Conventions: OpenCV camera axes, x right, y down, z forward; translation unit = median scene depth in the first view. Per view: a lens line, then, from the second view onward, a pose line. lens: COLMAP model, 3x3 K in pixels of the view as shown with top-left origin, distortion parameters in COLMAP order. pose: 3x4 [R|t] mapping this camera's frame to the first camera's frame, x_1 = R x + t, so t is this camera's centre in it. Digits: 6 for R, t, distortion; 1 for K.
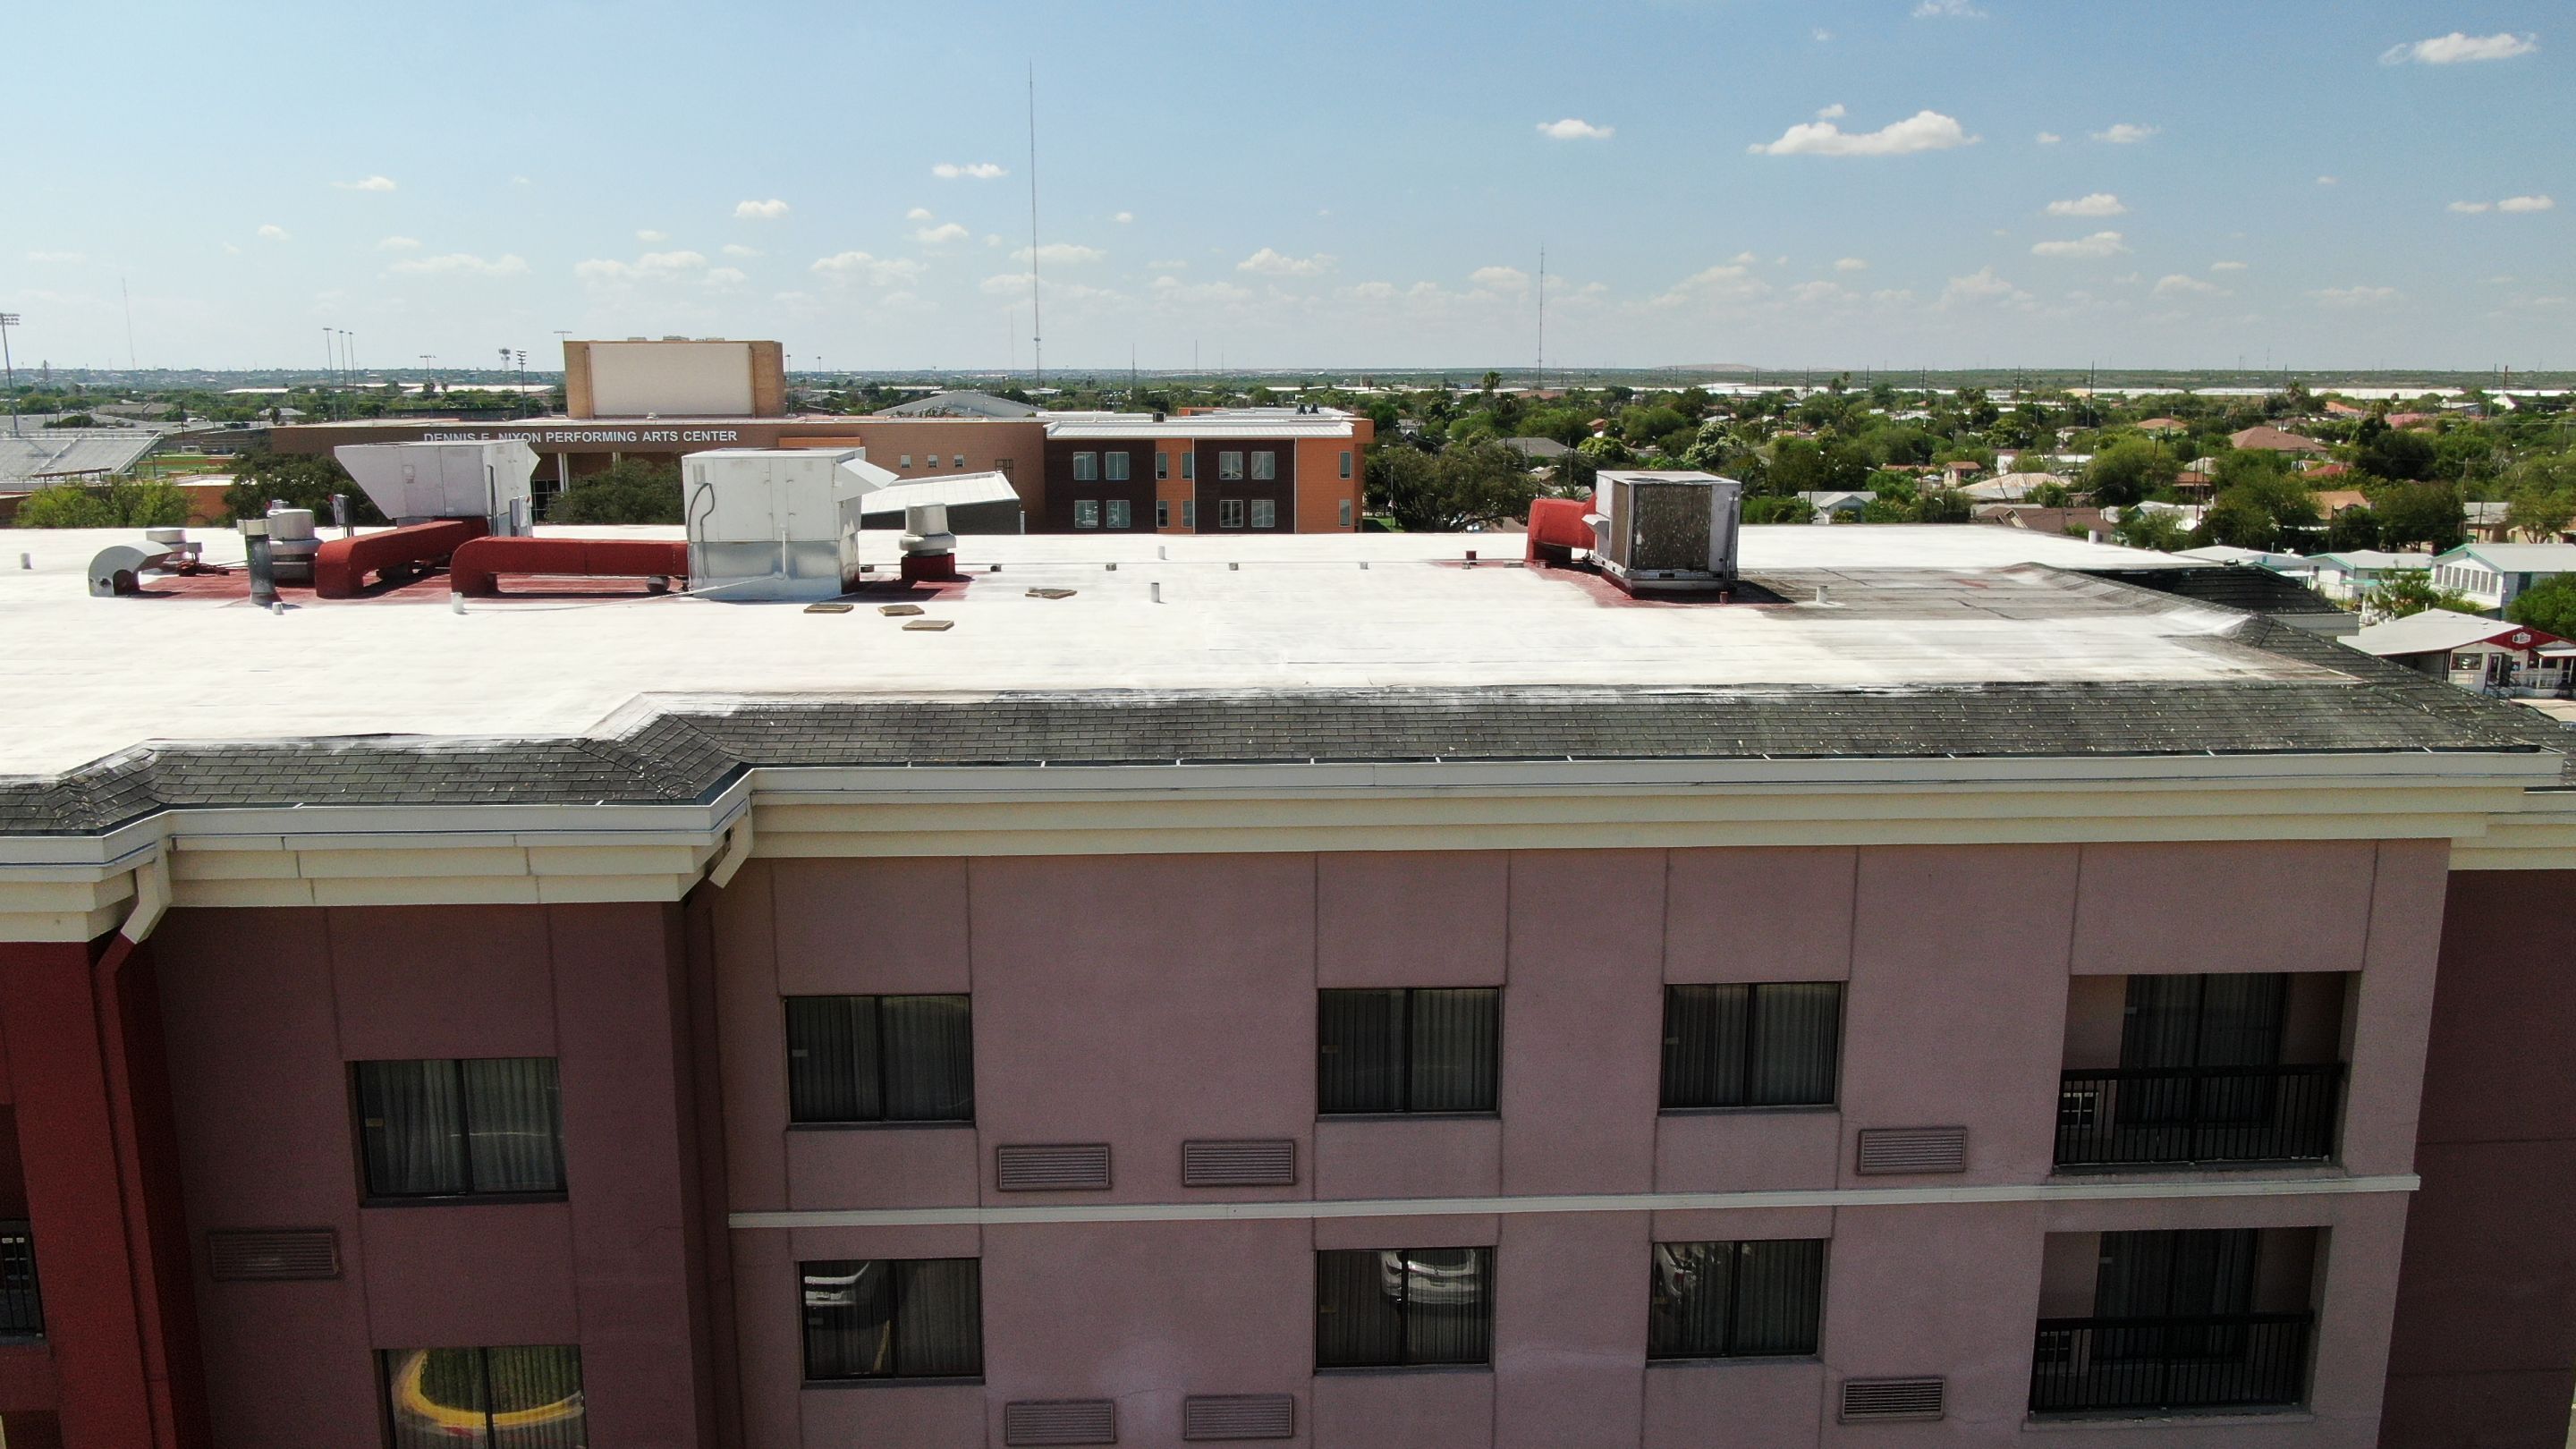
lens RADIAL K [[1847.1, 0, 1297.0], [0, 1847.1, 728.8], [0, 0, 1]] dist [-0.022077, 0.013671]
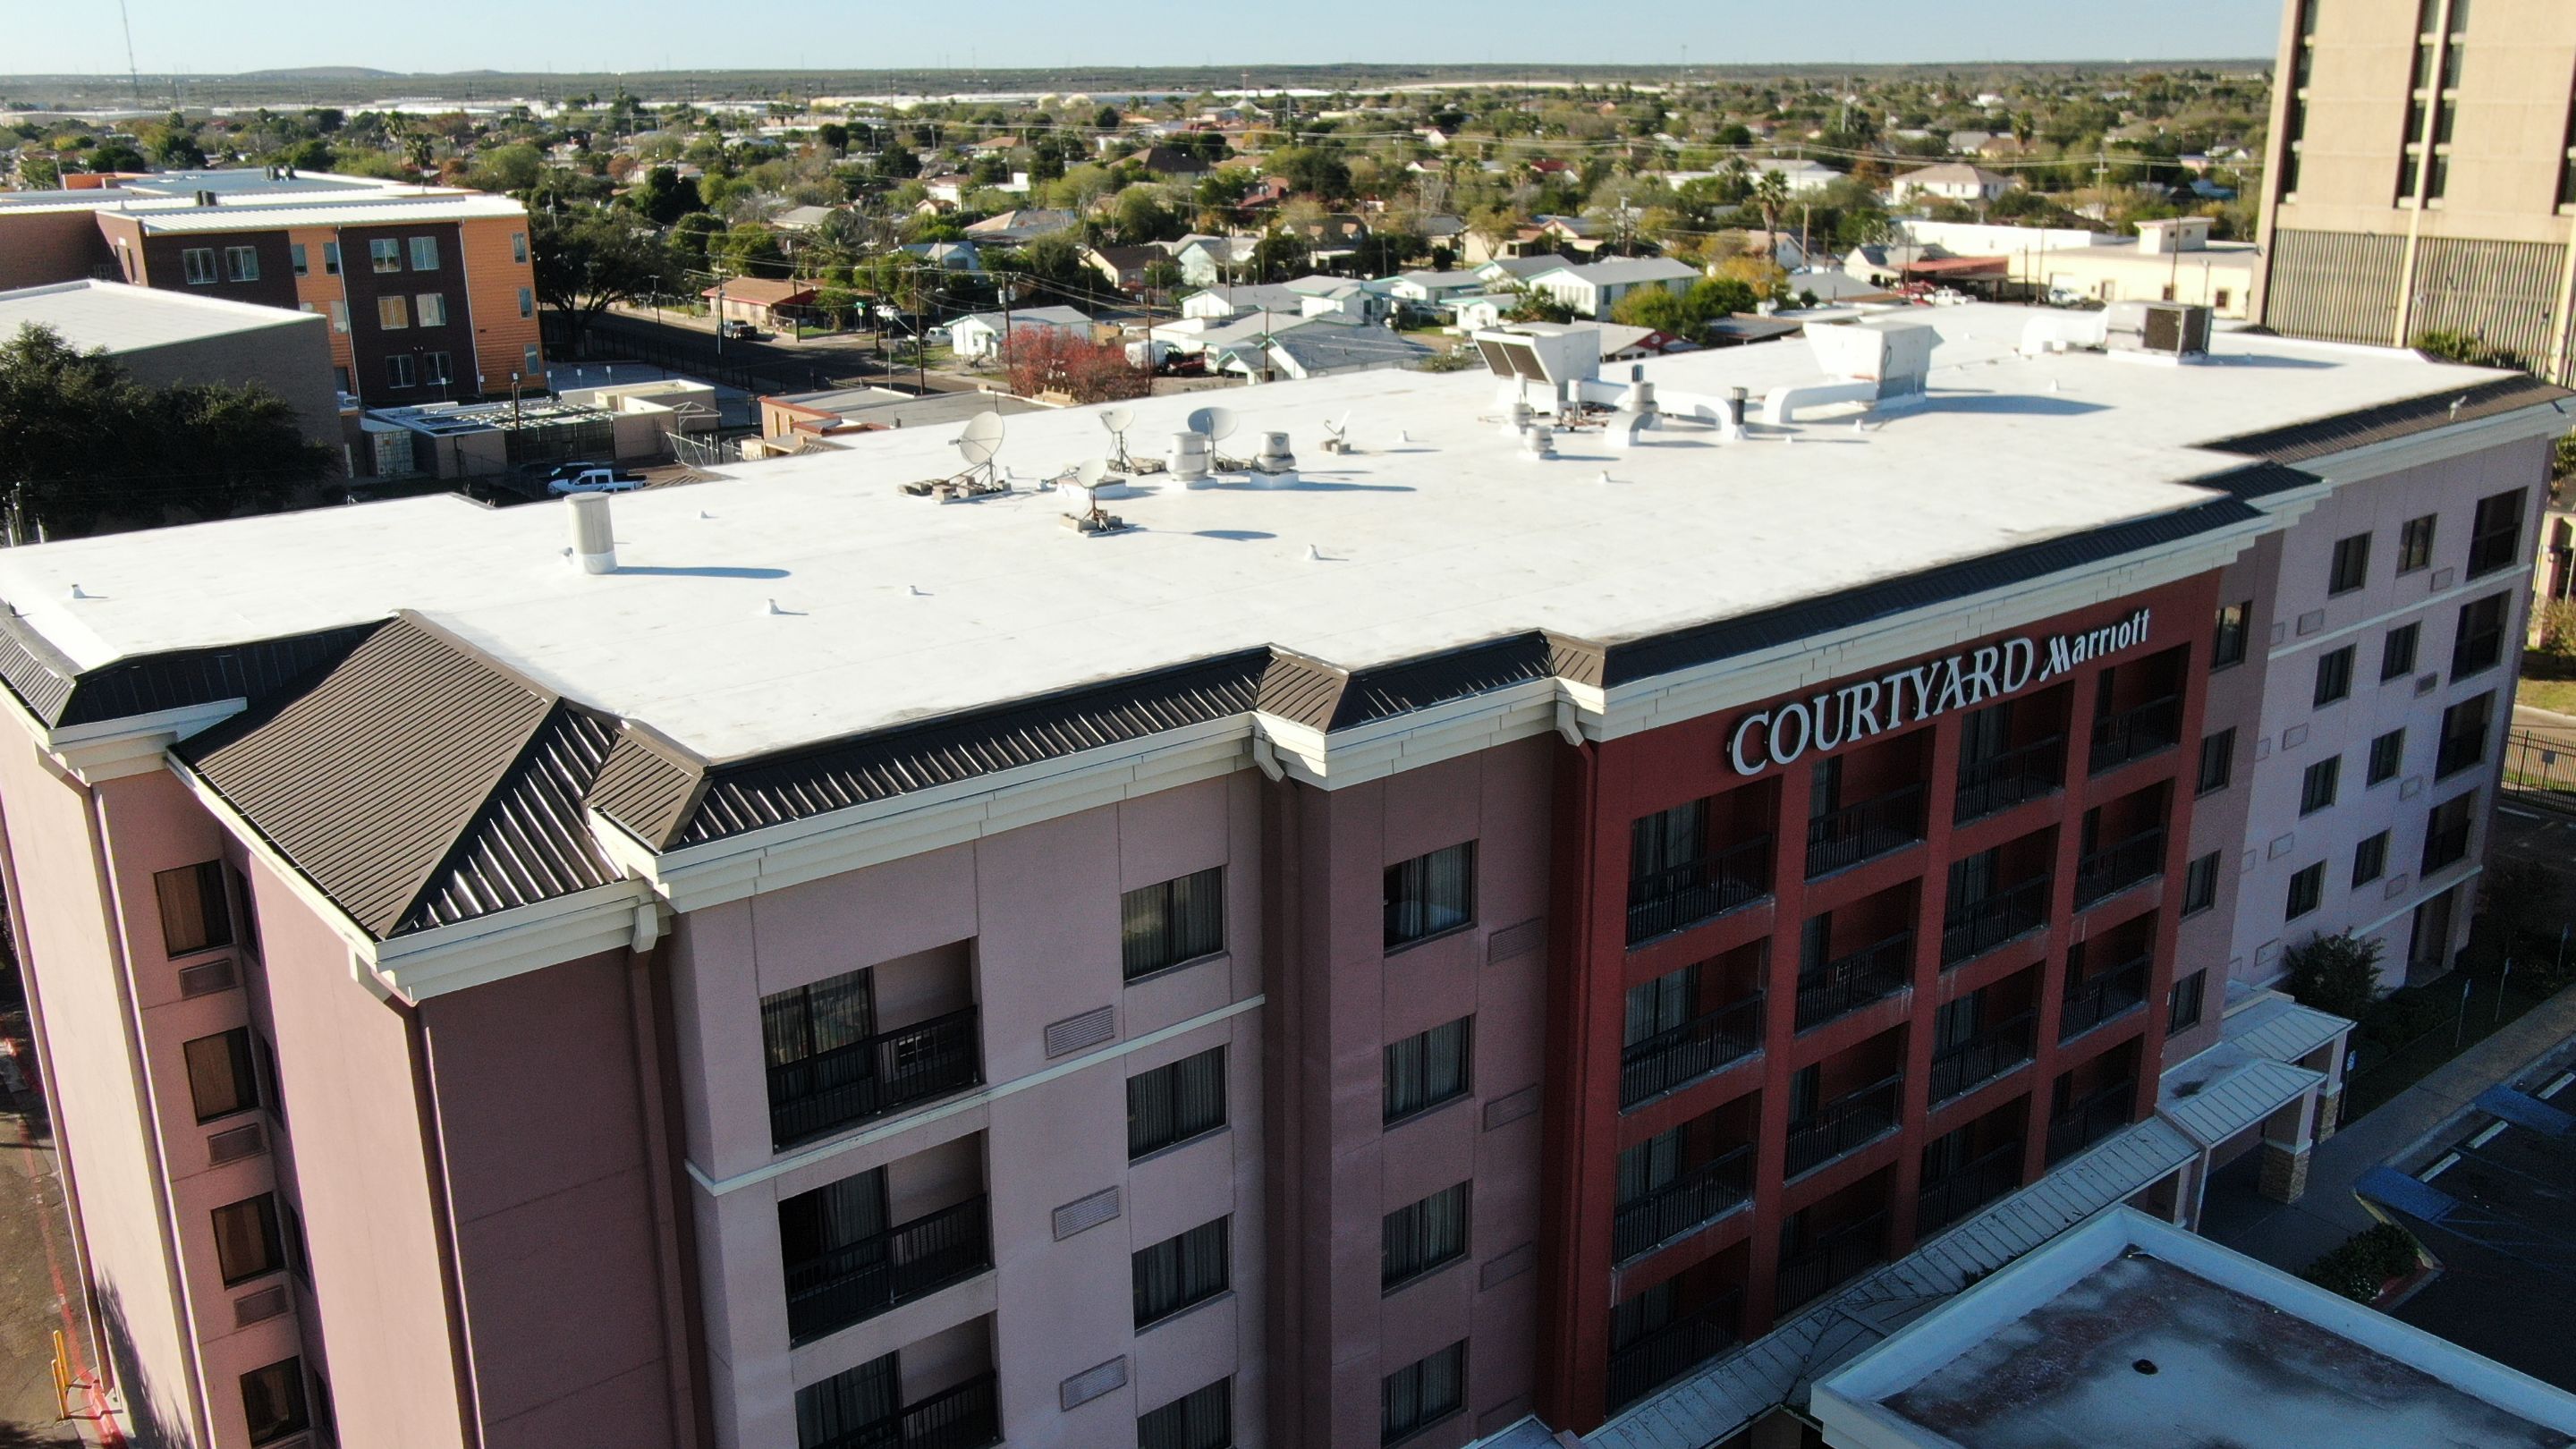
lens RADIAL K [[2132.0, 0, 1300.1], [0, 2132.0, 715.9], [0, 0, 1]] dist [-0.002396, 0.008837]
pose [[0.805849, -0.176859, 0.565092, -1.938280], [0.119140, 0.983263, 0.137837, -0.130662], [-0.580012, -0.043750, 0.813432, -0.348981]]
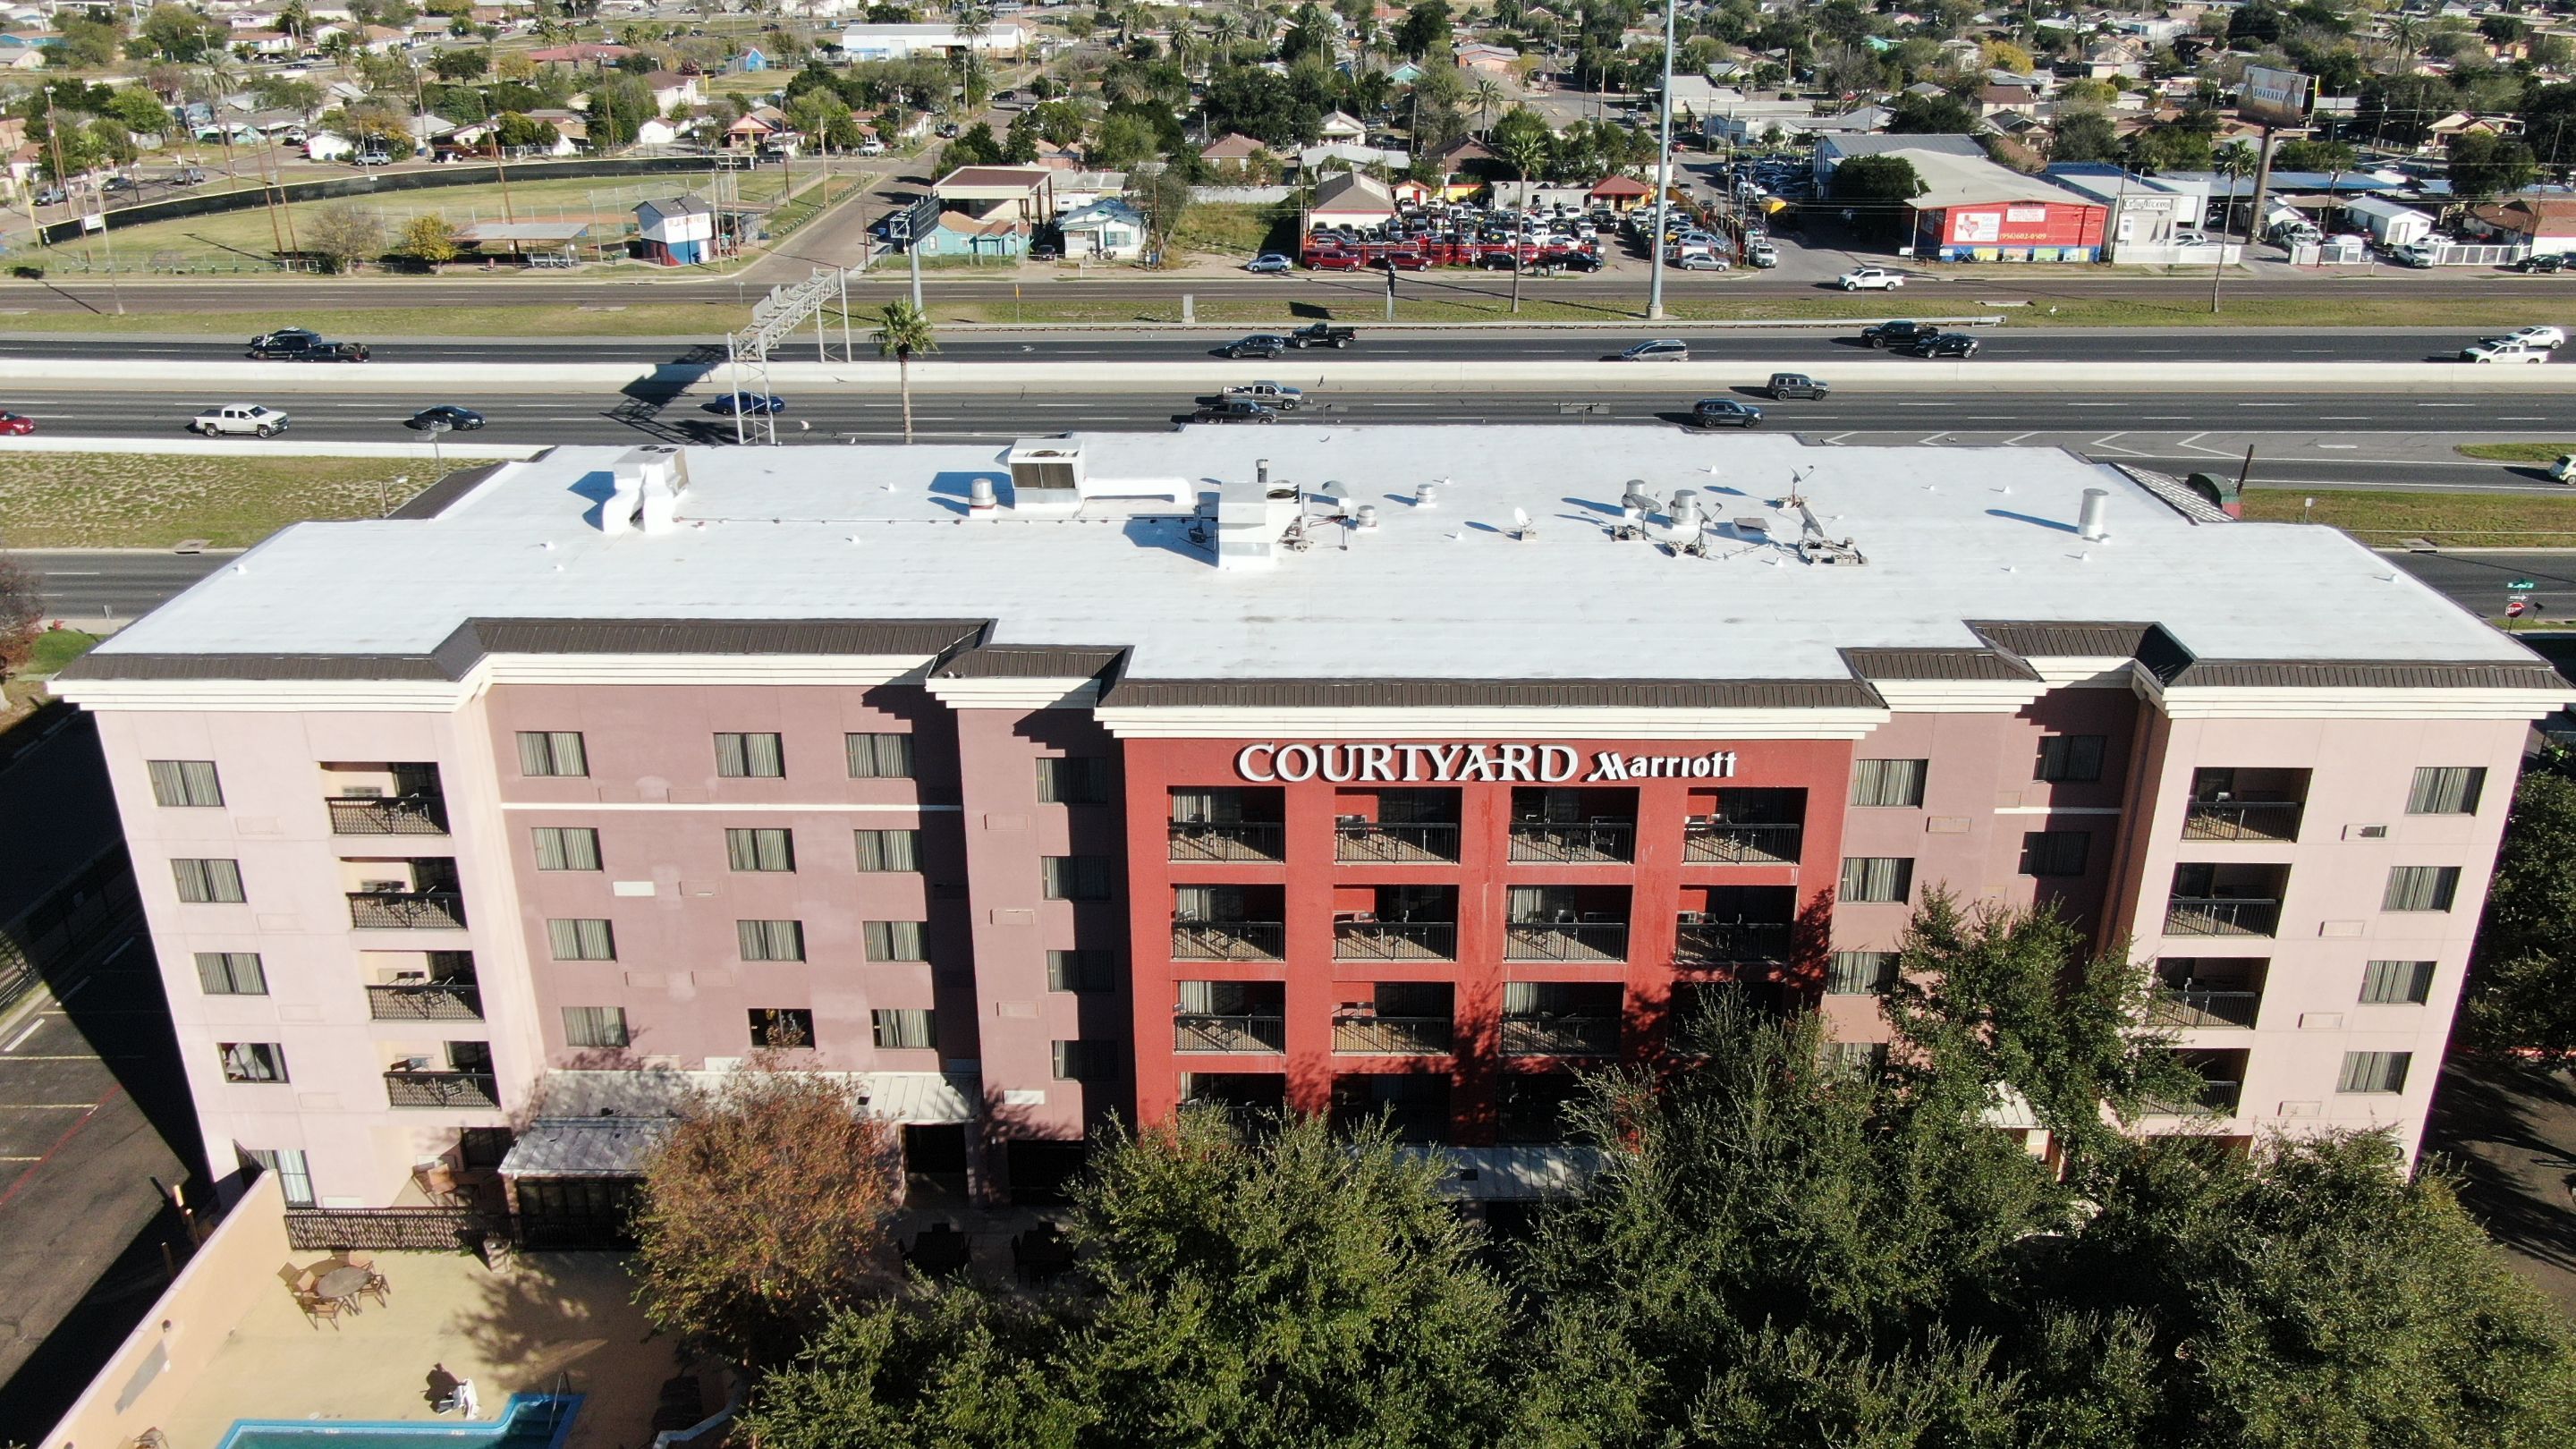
lens RADIAL K [[1976.4, 0, 1299.4], [0, 1976.4, 716.5], [0, 0, 1]] dist [-0.019498, 0.007863]
pose [[0.998546, 0.023314, -0.048594, -0.835502], [-0.012818, 0.978458, 0.206049, -0.335126], [0.052351, -0.205126, 0.977334, -1.294995]]
